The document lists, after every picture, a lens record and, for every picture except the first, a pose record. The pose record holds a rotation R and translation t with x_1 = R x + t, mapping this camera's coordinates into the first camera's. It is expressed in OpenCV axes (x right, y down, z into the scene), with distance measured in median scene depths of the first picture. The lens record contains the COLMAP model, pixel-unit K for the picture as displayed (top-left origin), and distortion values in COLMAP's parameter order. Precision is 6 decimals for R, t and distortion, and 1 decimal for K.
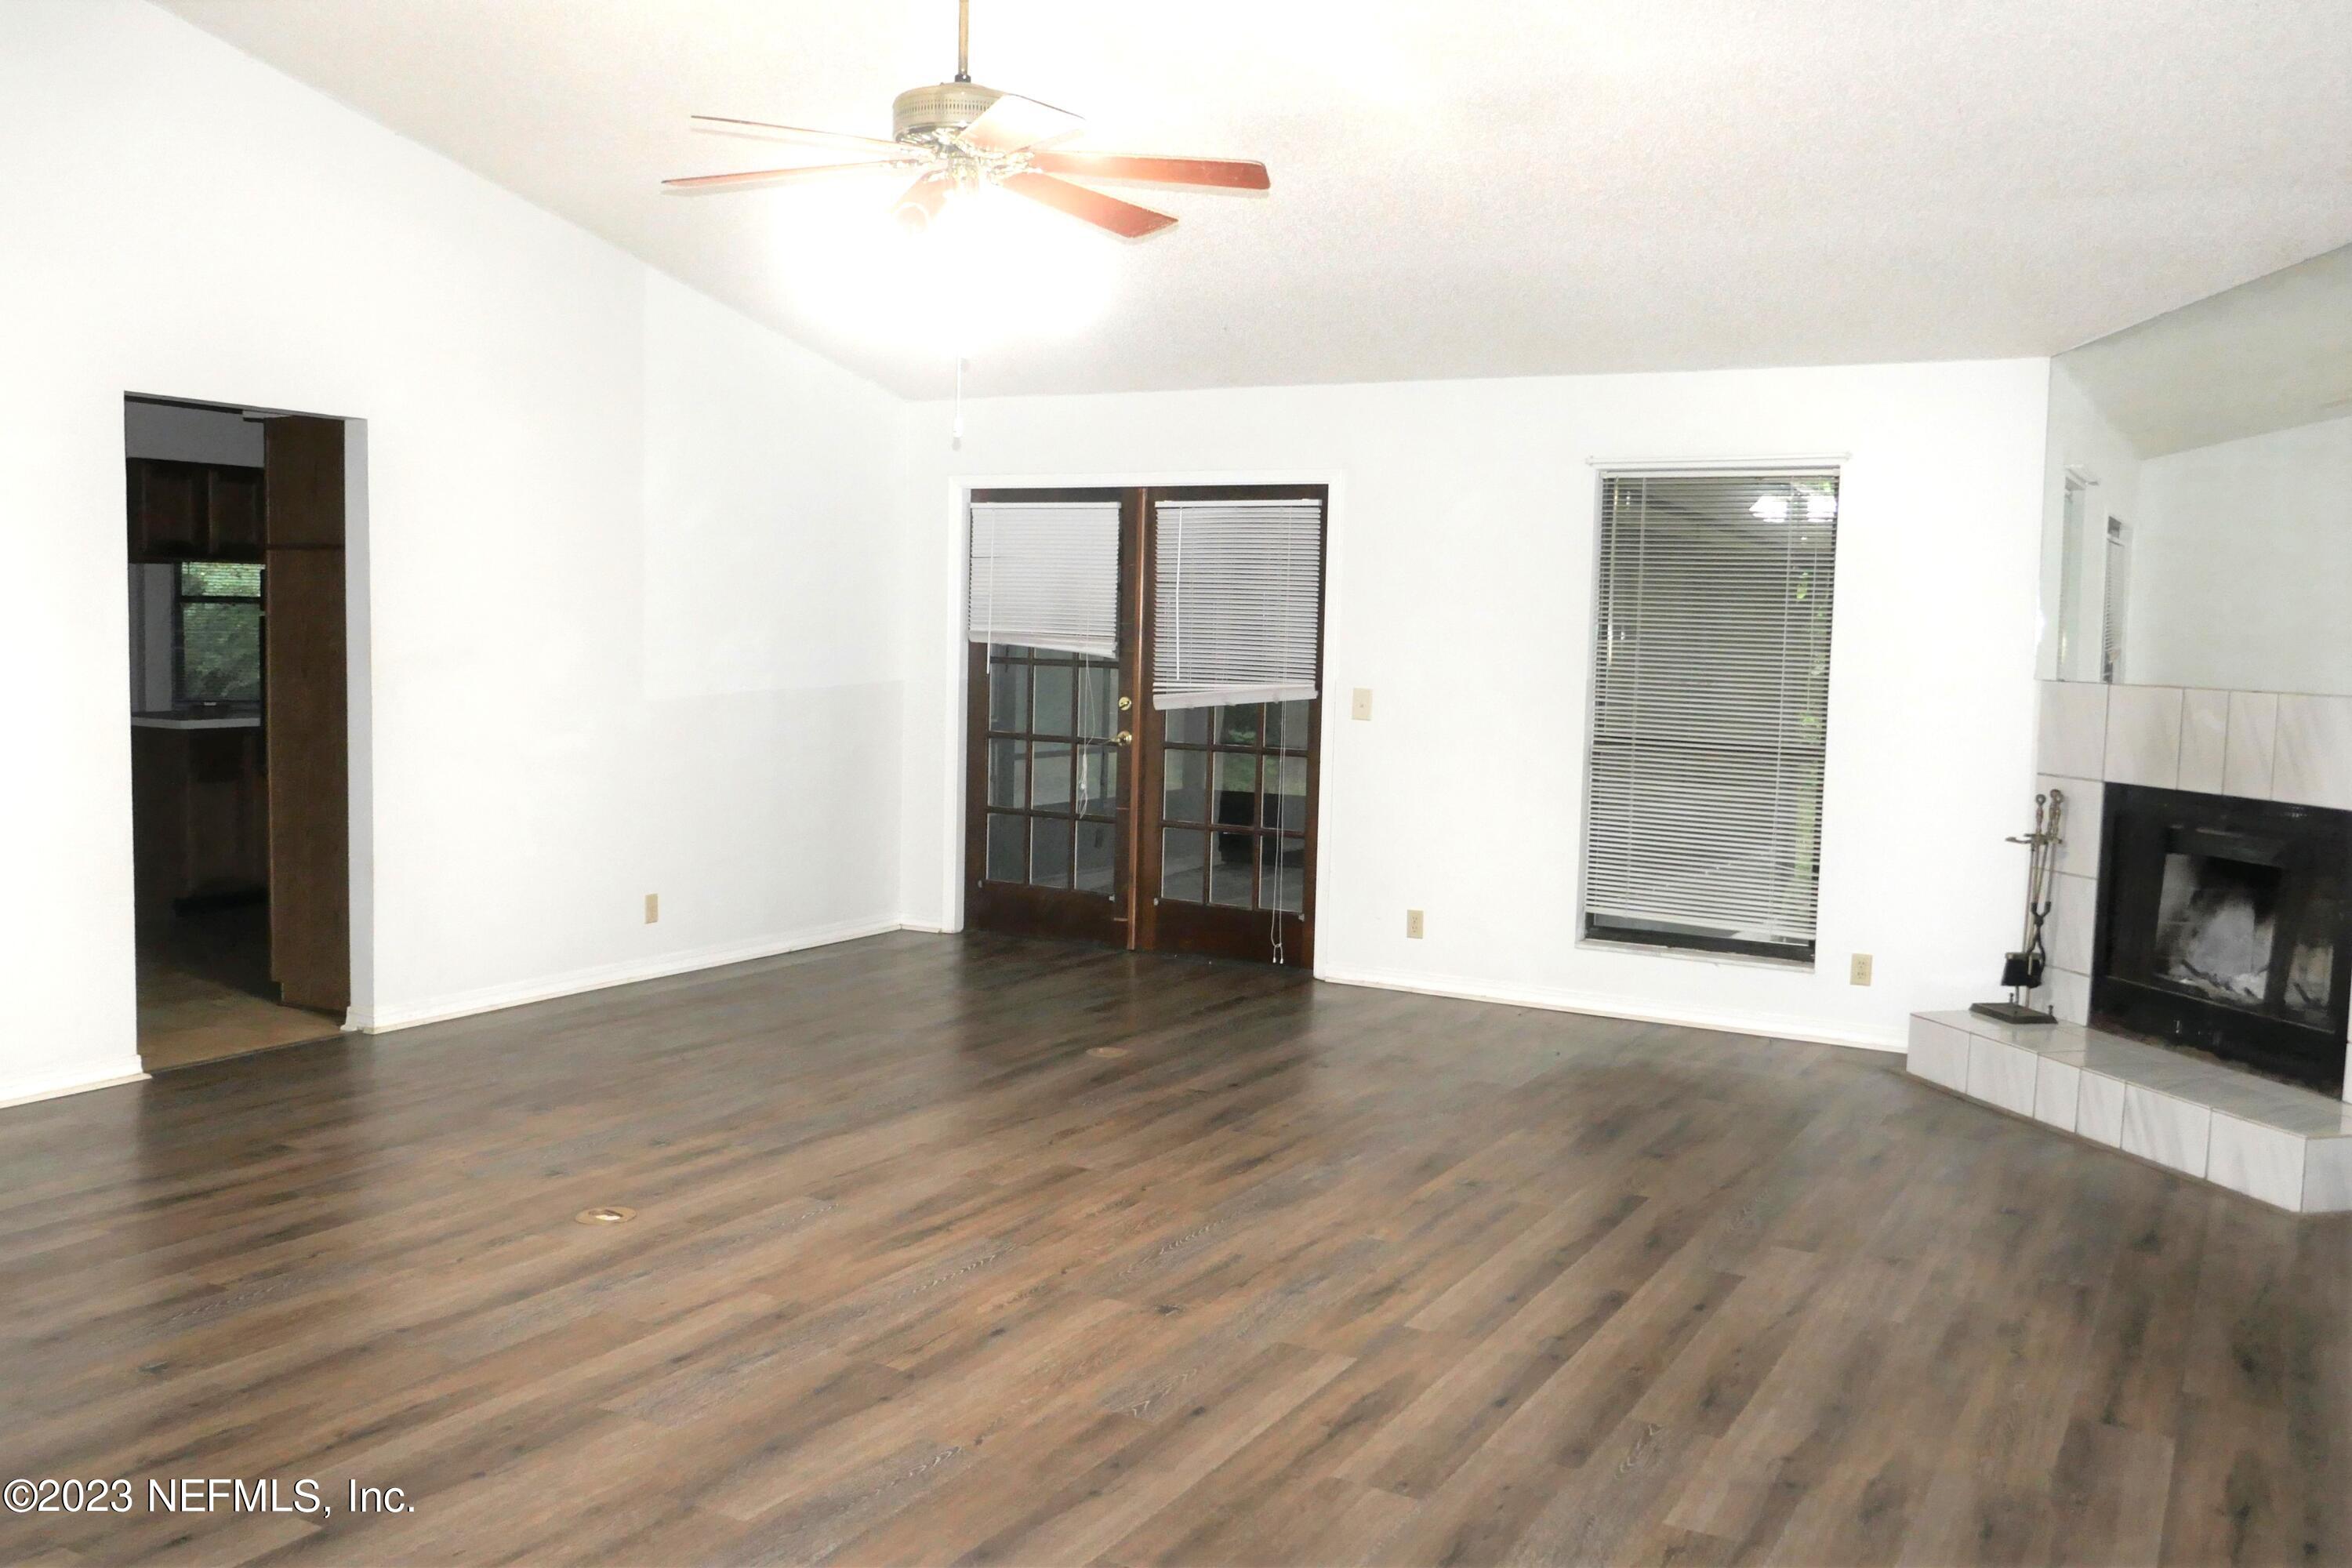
lens RADIAL K [[1991.8, 0, 1174.6], [0, 1991.8, 781.3], [0, 0, 1]] dist [-0.001236, 0.010880]
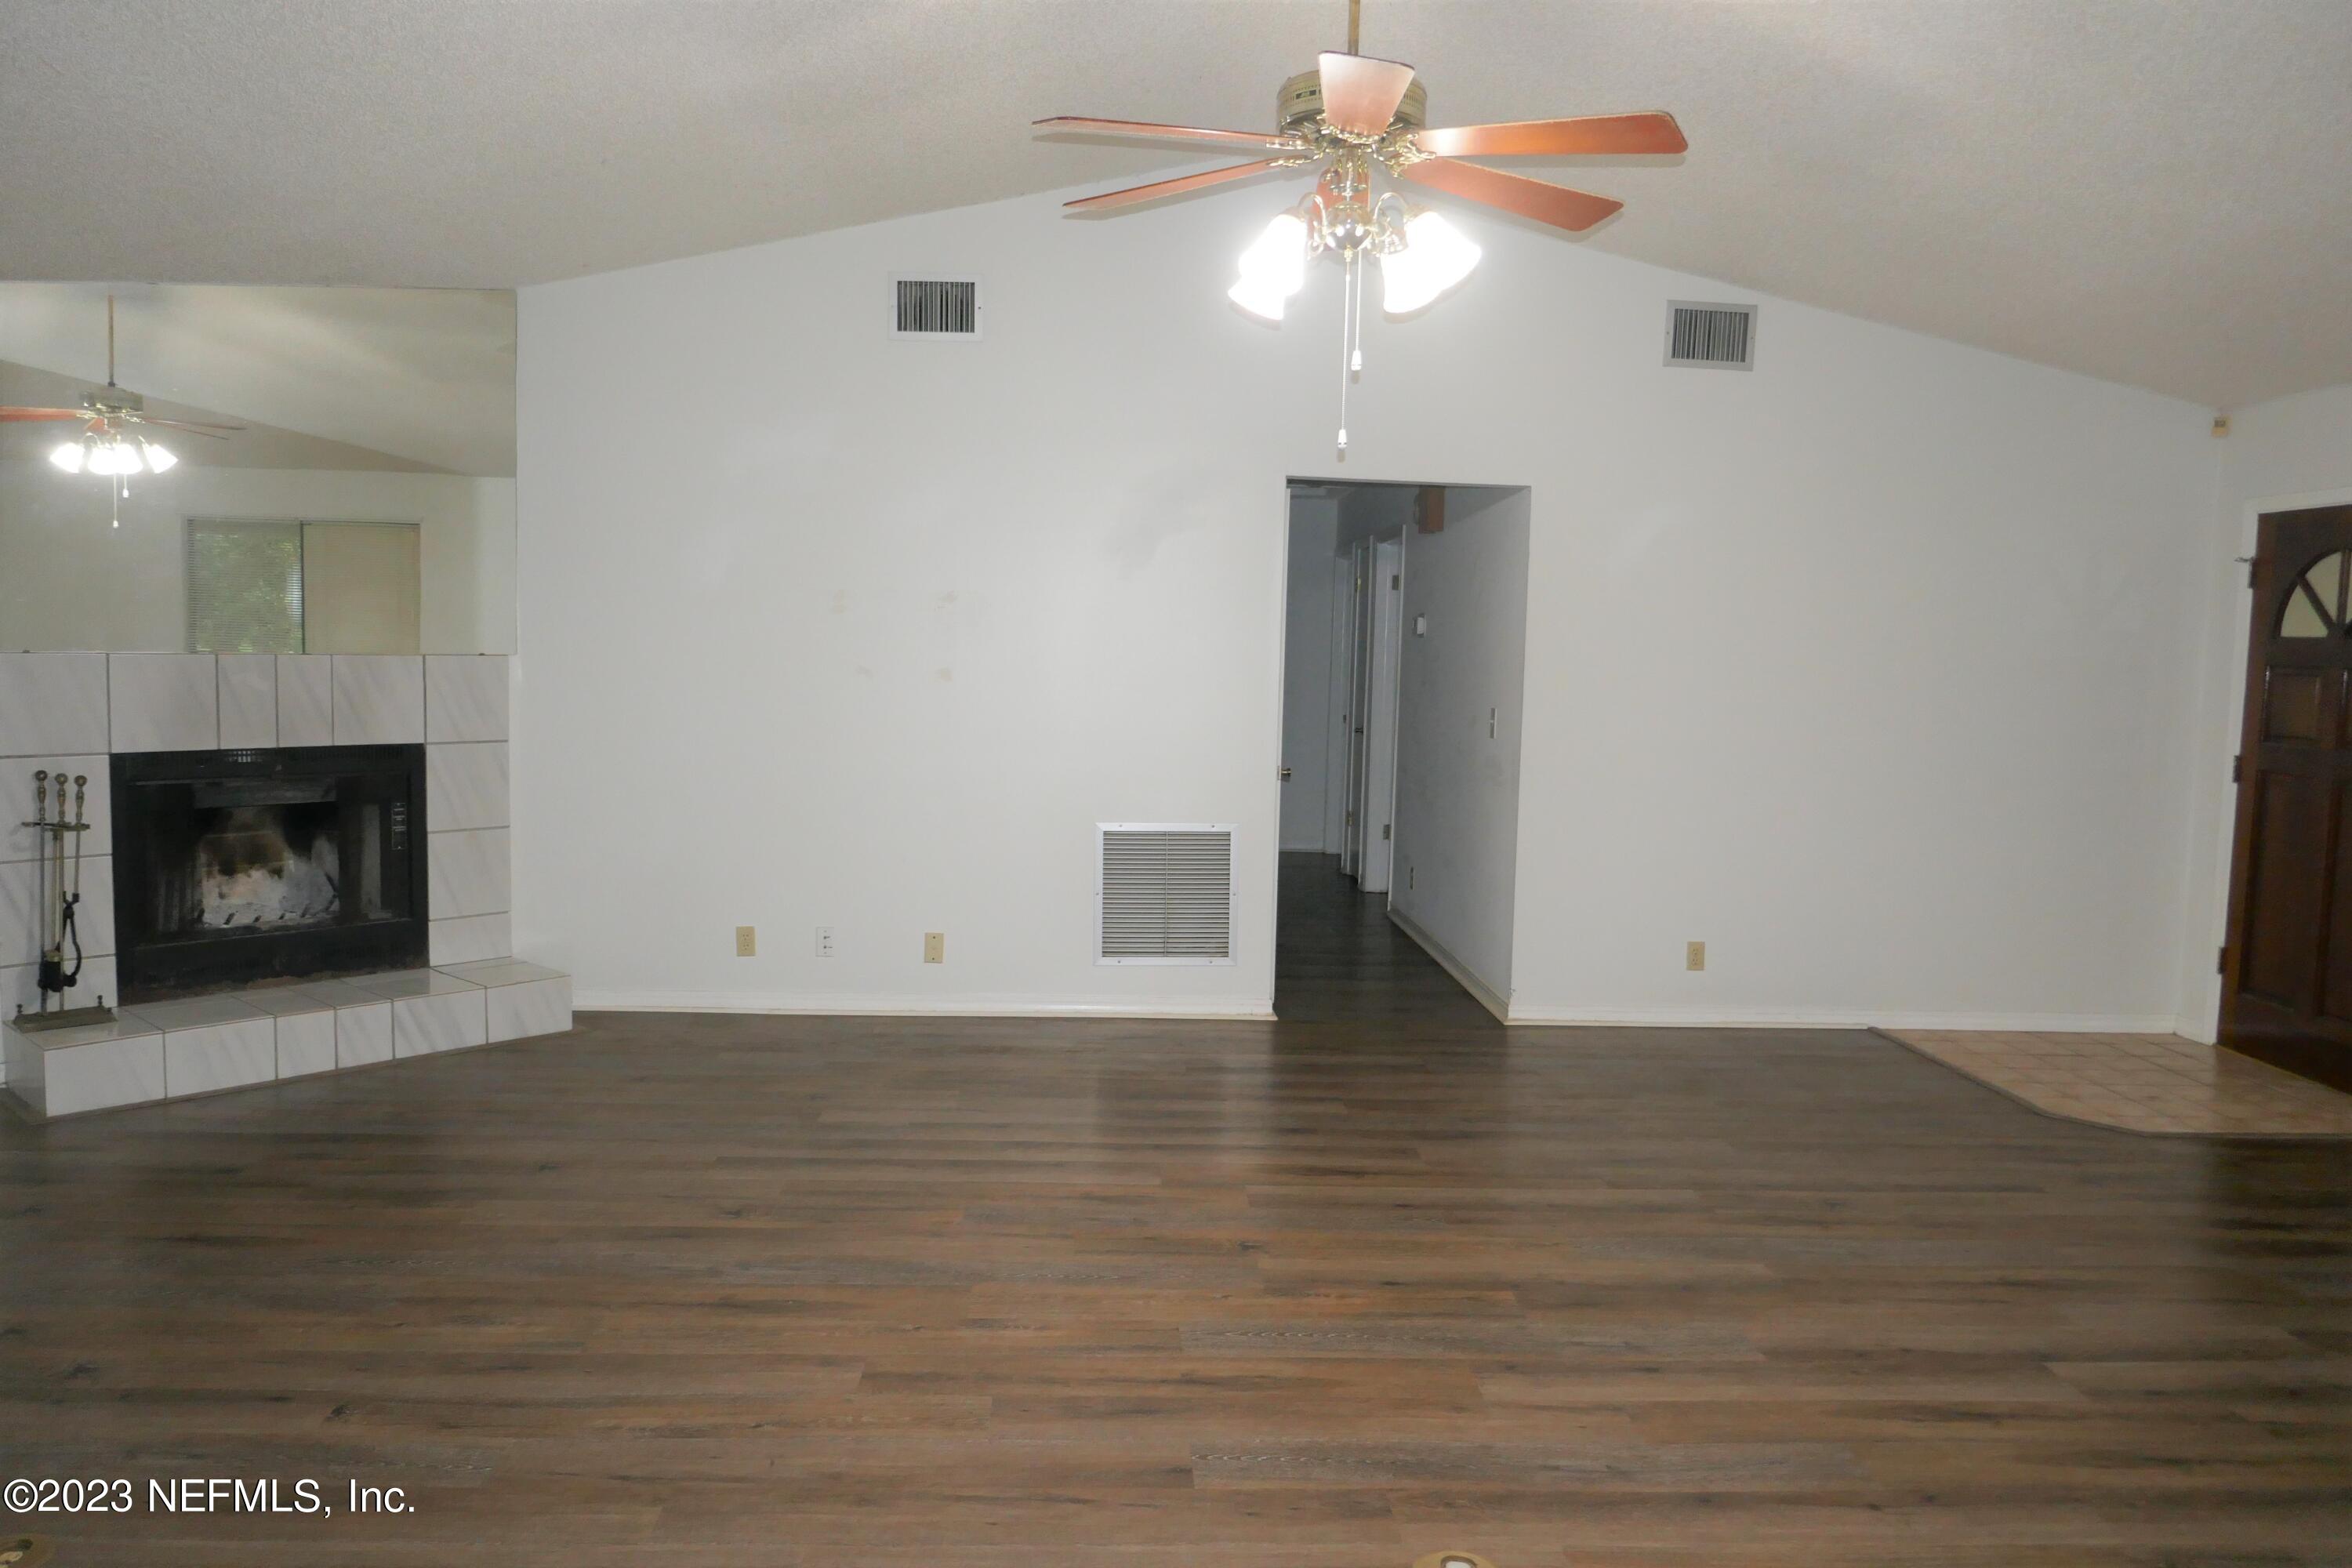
lens RADIAL K [[1699.1, 0, 1173.1], [0, 1699.1, 782.3], [0, 0, 1]] dist [-0.014022, 0.007130]
pose [[-0.534735, -0.107059, 0.838211, -0.722743], [0.032358, 0.988620, 0.146912, -0.129638], [-0.844400, 0.105681, -0.525186, 1.446713]]
